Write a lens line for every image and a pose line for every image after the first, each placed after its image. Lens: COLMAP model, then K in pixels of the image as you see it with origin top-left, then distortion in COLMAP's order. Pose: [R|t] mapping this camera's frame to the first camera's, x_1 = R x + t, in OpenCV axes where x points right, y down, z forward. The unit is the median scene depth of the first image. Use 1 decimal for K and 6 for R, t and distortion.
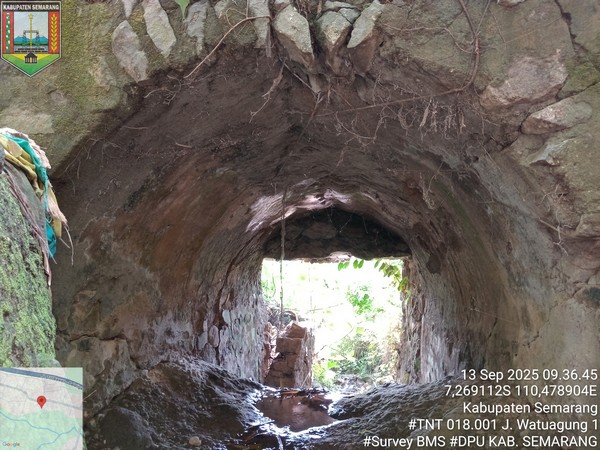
lens RADIAL K [[449.2, 0, 301.1], [0, 449.2, 223.6], [0, 0, 1]] dist [0.047067, -0.102455]
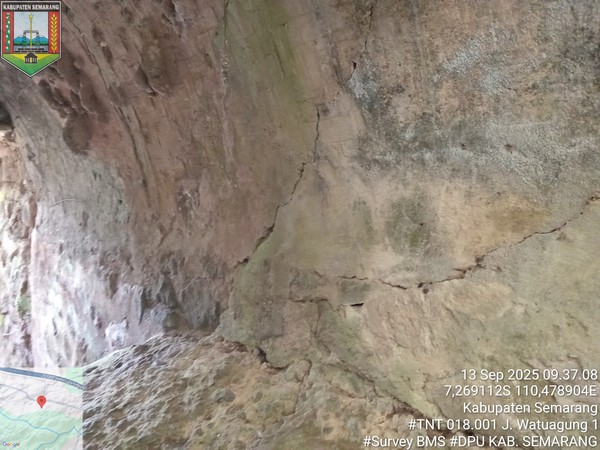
lens RADIAL K [[449.2, 0, 294.5], [0, 449.2, 225.9], [0, 0, 1]] dist [0.047067, -0.102455]
pose [[0.660704, -0.071574, 0.747226, 0.073306], [-0.088815, 0.980998, 0.172497, 0.104192], [-0.745374, -0.180334, 0.641793, 0.579553]]
